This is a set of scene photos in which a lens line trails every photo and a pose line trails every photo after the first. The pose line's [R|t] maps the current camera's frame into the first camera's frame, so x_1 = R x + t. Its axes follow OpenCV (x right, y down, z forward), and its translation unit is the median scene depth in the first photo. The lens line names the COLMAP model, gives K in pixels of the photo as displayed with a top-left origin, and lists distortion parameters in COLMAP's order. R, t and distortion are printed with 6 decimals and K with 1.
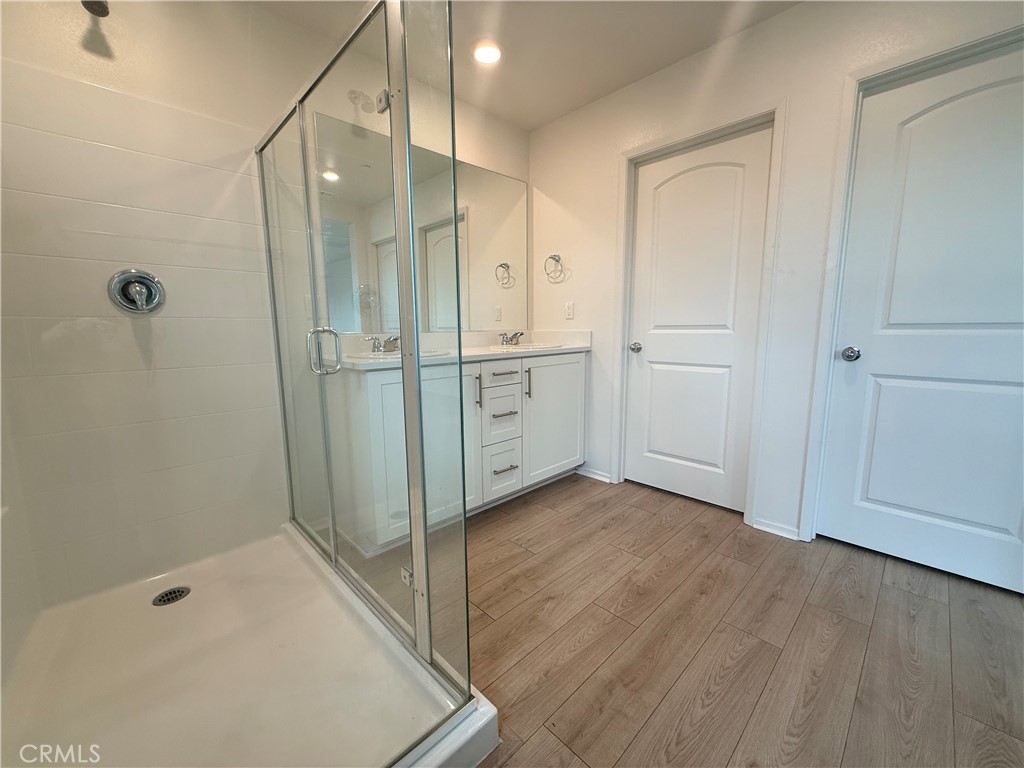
lens RADIAL K [[406.5, 0, 511.6], [0, 406.5, 386.2], [0, 0, 1]] dist [0.000275, -0.000118]
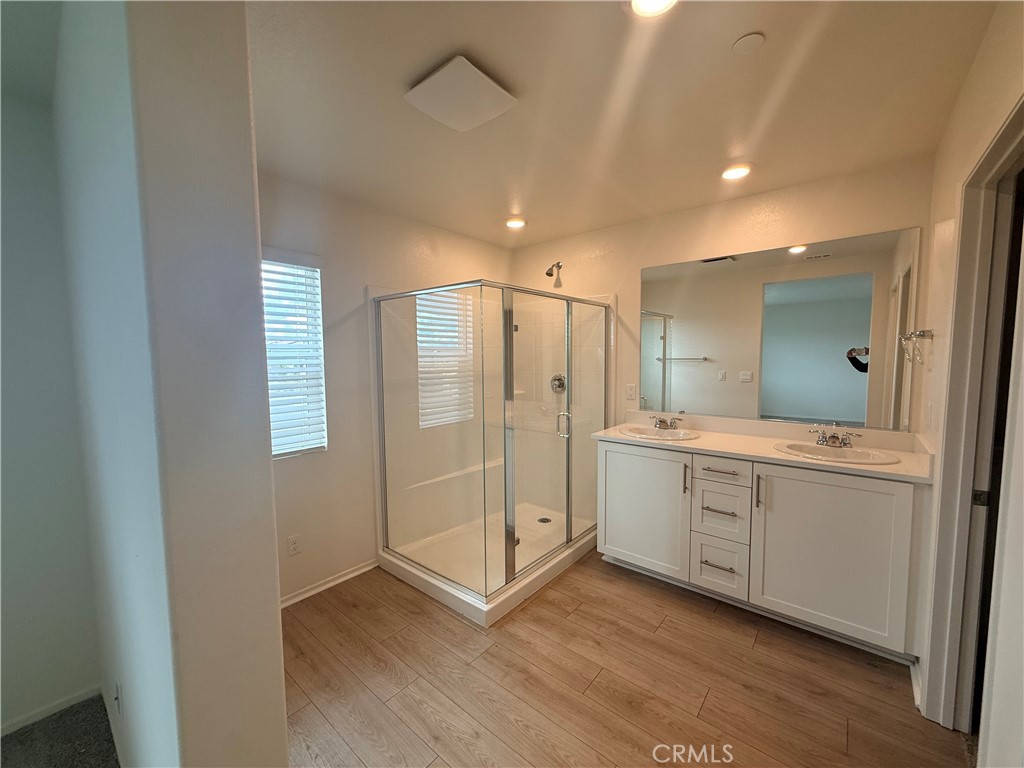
lens RADIAL K [[406.5, 0, 511.6], [0, 406.5, 386.2], [0, 0, 1]] dist [0.000275, -0.000118]
pose [[0.103642, 0.084112, -0.991052, 0.929494], [-0.134353, 0.988469, 0.069843, -0.245758], [0.985499, 0.125912, 0.113747, 0.349897]]
